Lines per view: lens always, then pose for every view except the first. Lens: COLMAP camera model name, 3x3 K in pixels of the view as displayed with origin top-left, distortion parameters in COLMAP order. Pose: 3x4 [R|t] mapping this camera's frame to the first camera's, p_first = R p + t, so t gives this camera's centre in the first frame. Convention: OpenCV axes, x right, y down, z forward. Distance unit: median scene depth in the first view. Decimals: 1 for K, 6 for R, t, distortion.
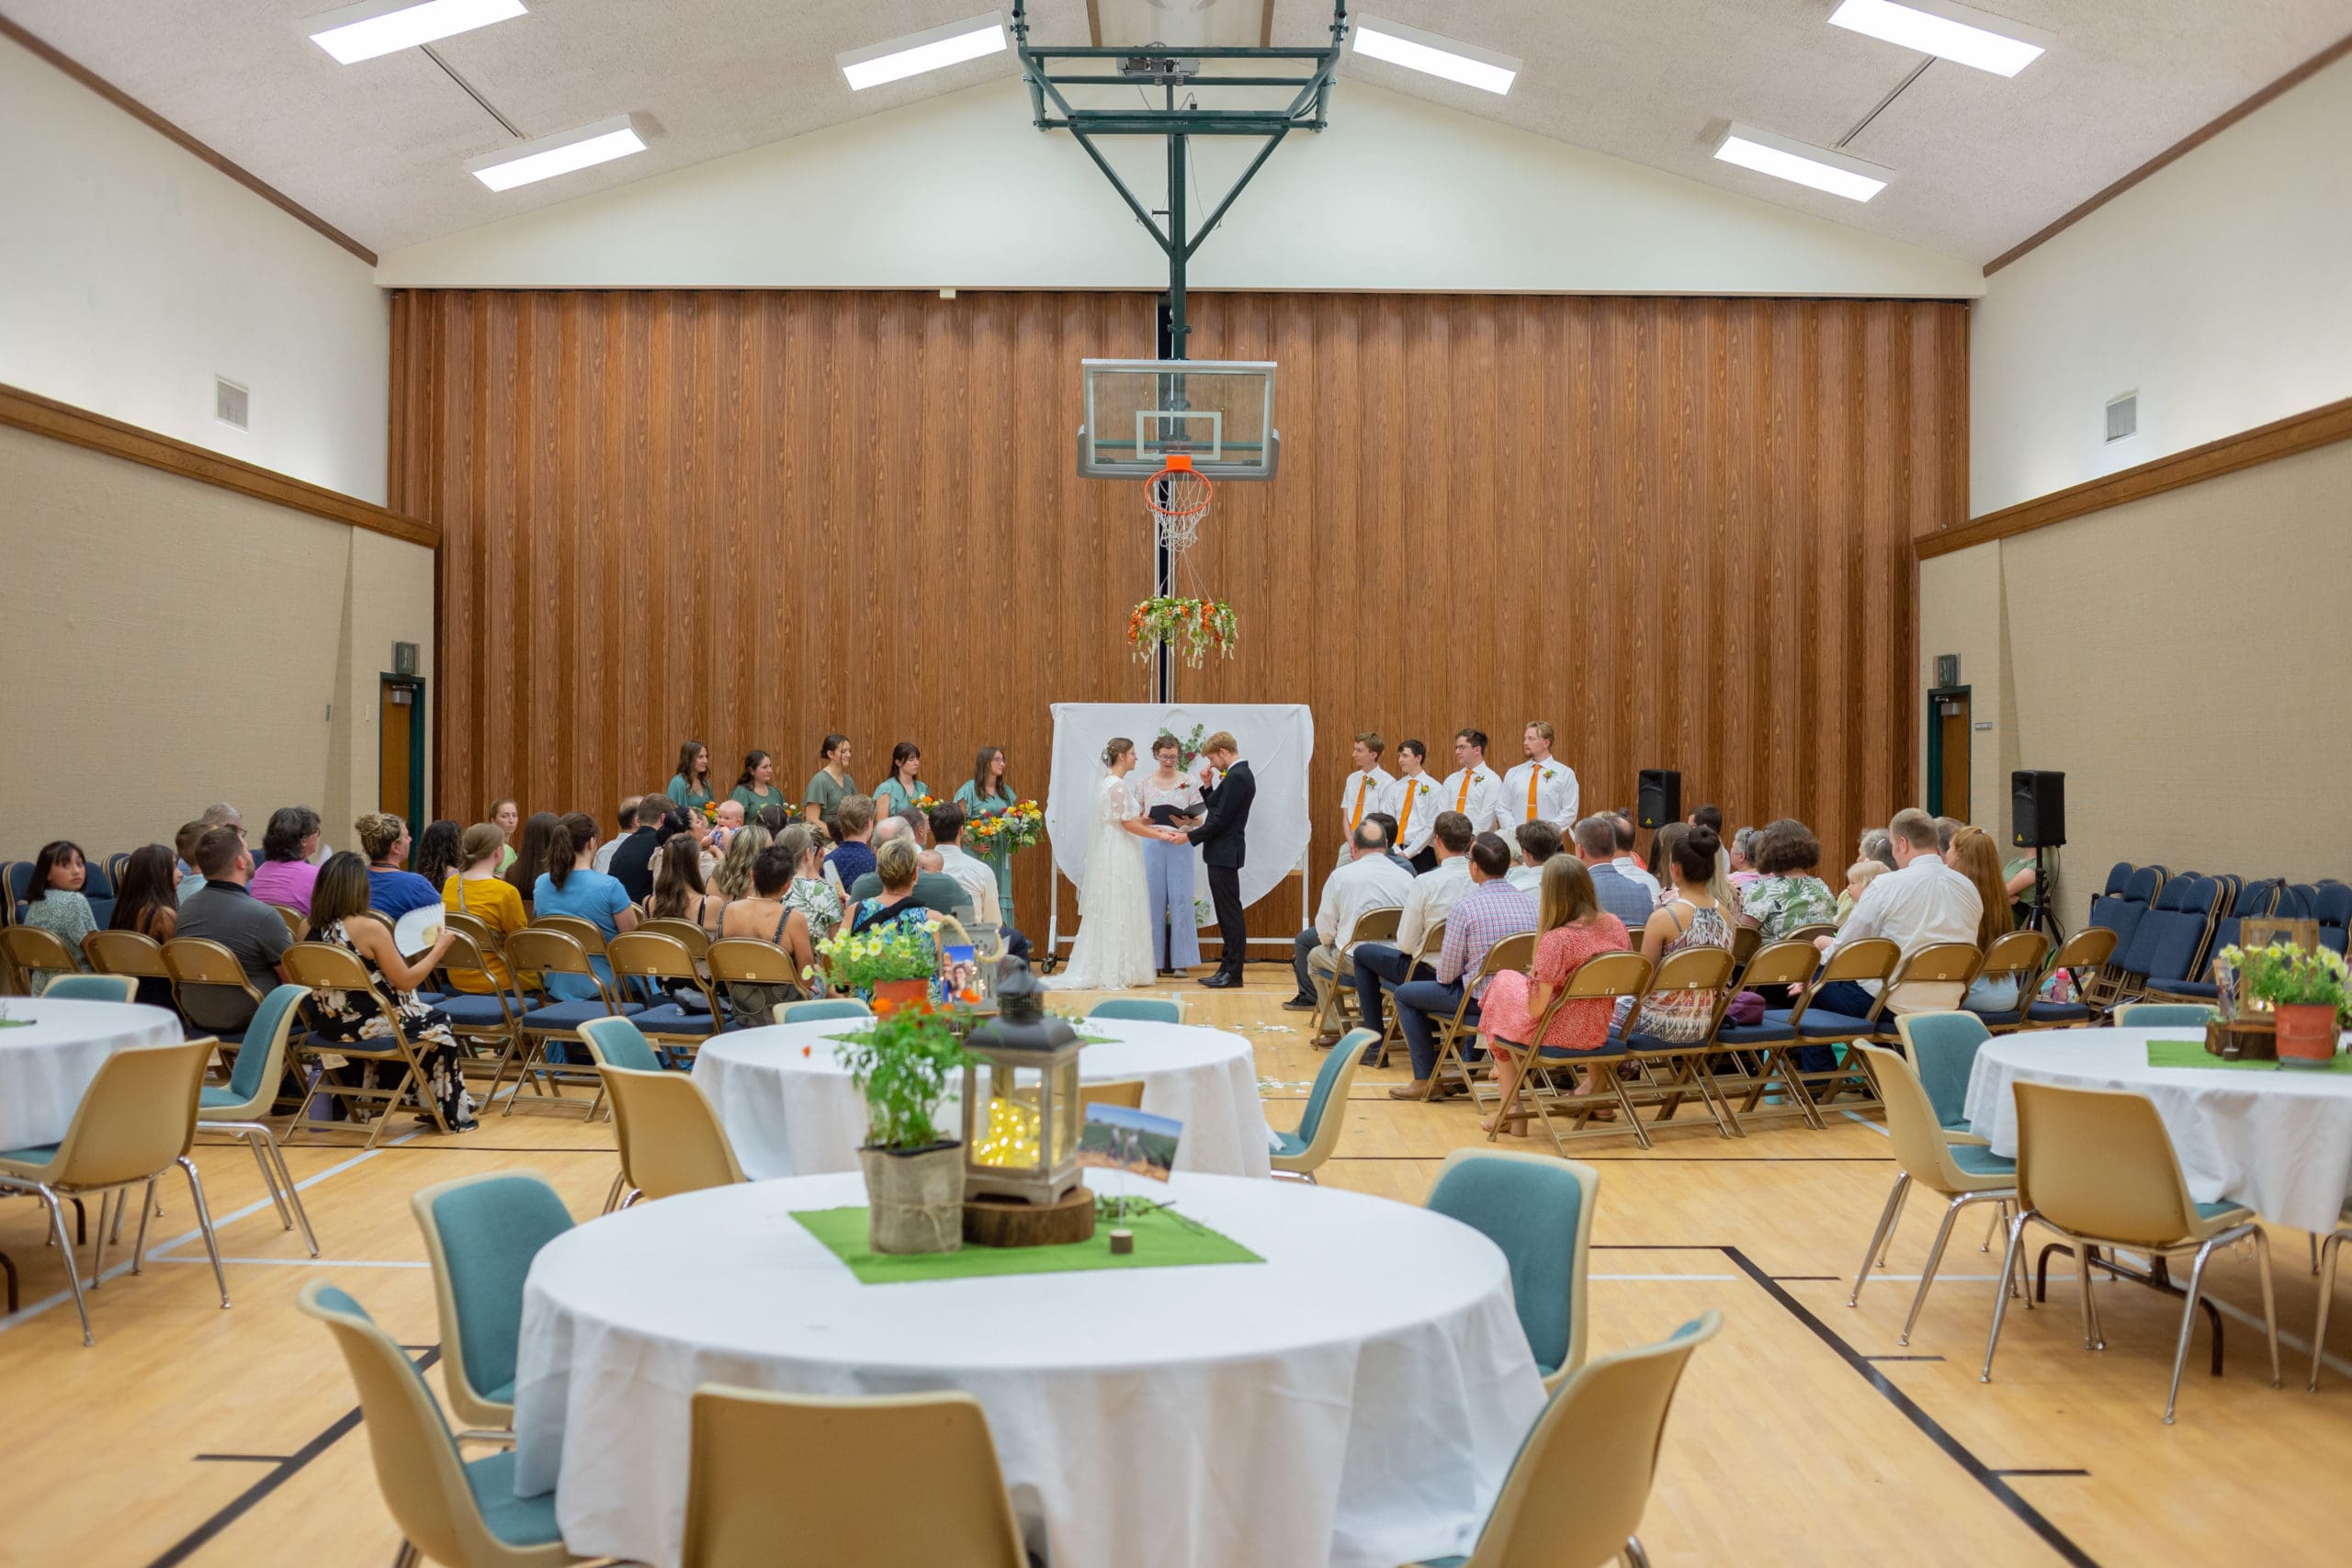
lens RADIAL K [[2330.9, 0, 1188.9], [0, 2330.9, 773.3], [0, 0, 1]] dist [-0.089775, 0.109392]
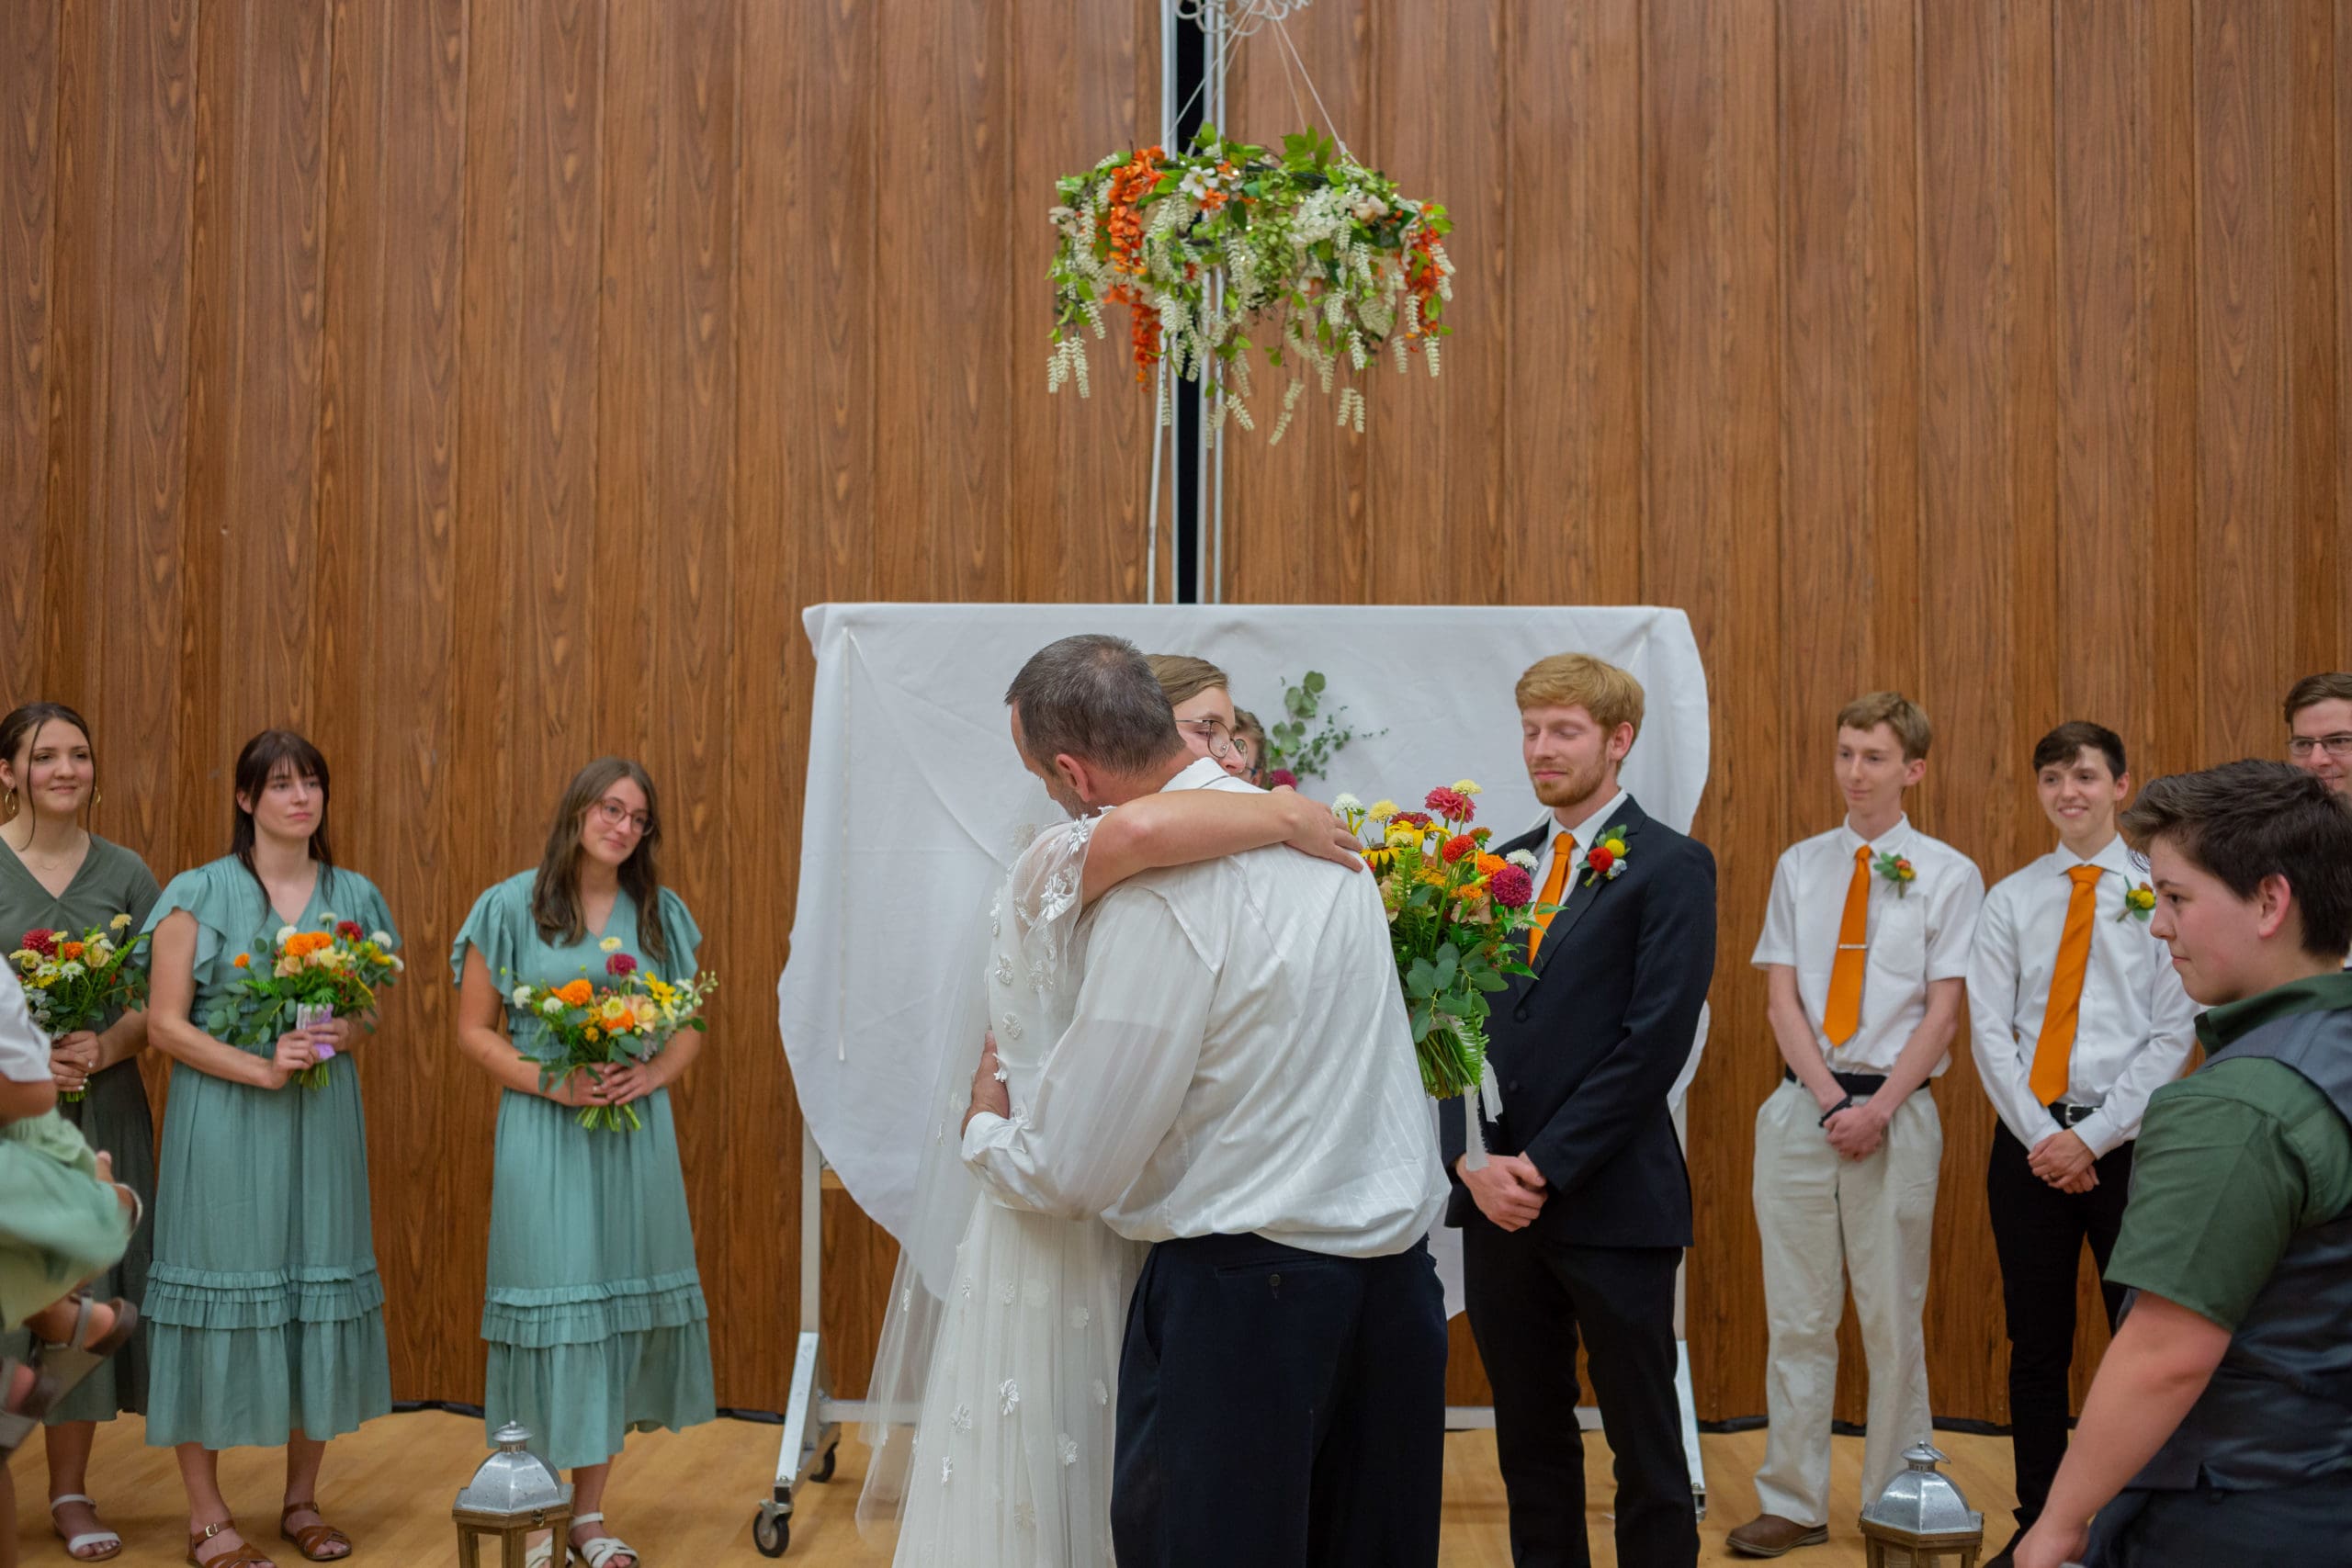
lens RADIAL K [[2330.9, 0, 1188.9], [0, 2330.9, 773.3], [0, 0, 1]] dist [-0.089775, 0.109392]
pose [[0.999927, -0.000500, -0.012036, -0.007104], [0.000151, 0.999580, -0.028971, -0.000049], [0.012046, 0.028967, 0.999508, 0.677362]]
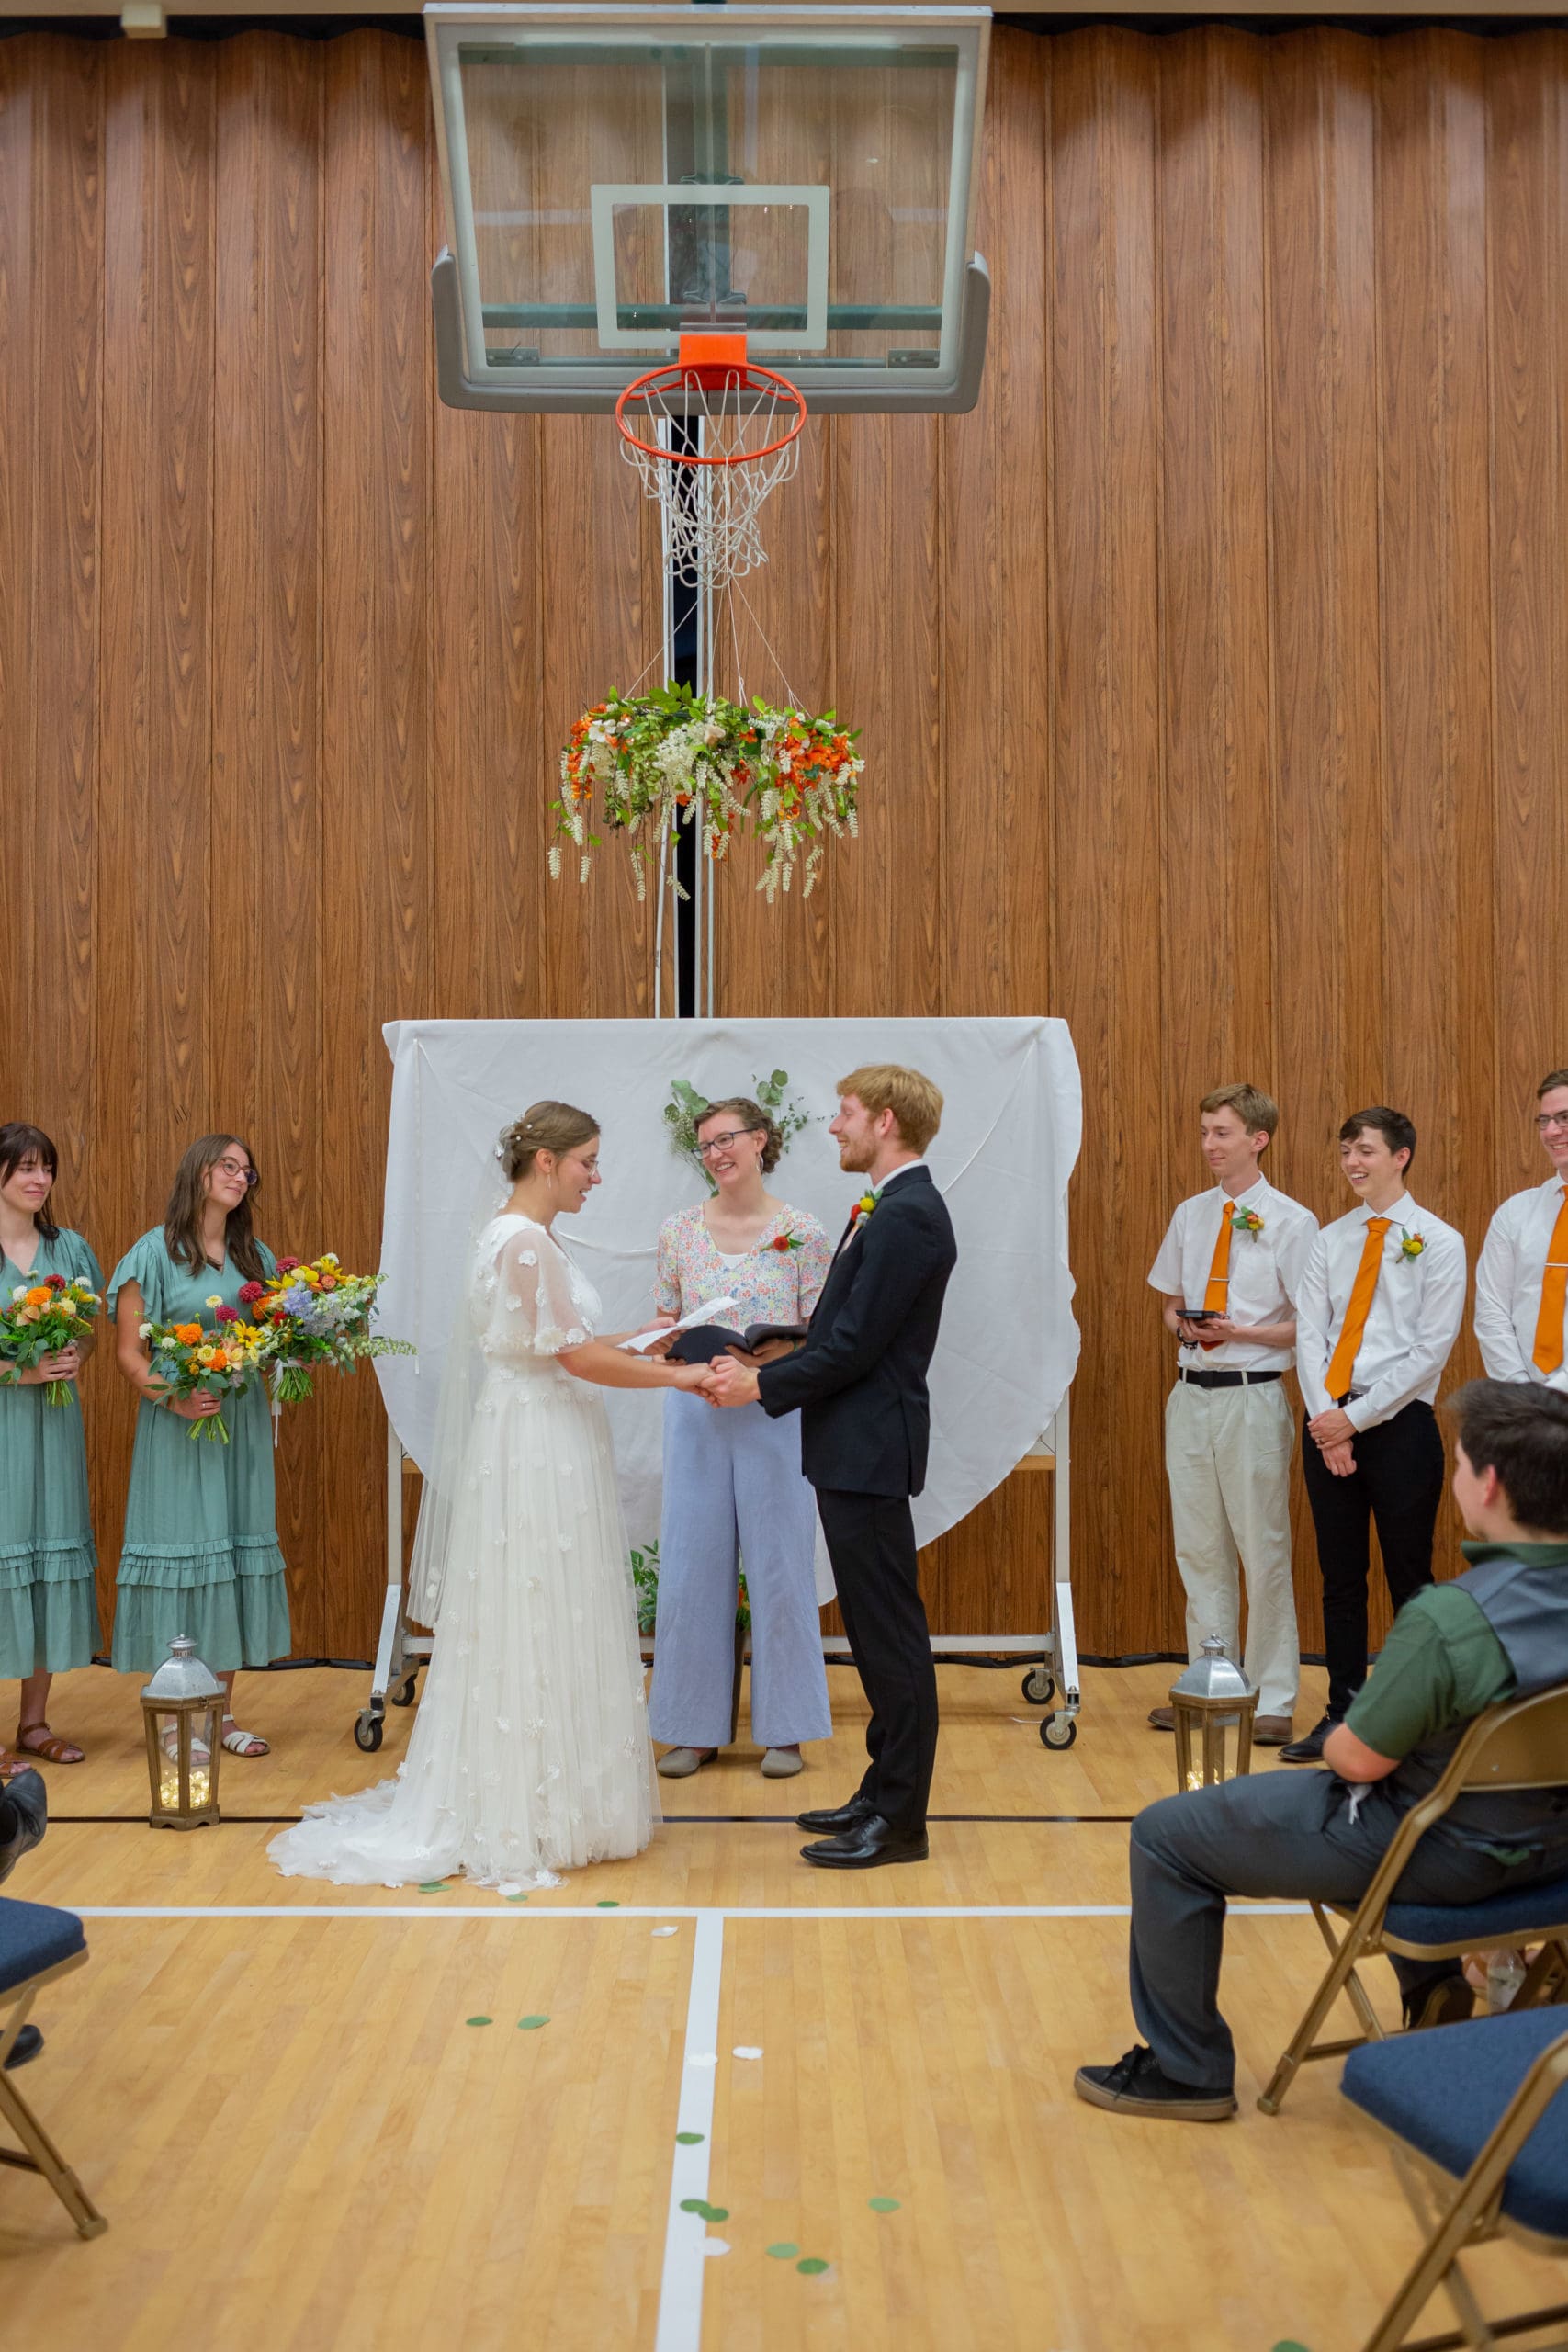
lens RADIAL K [[2330.9, 0, 784.0], [0, 2330.9, 1176.0], [0, 0, 1]] dist [-0.089775, 0.109392]
pose [[0.999911, -0.010445, 0.008310, 0.002082], [0.010537, 0.999883, -0.011070, 0.000184], [-0.008194, 0.011156, 0.999904, 0.595518]]
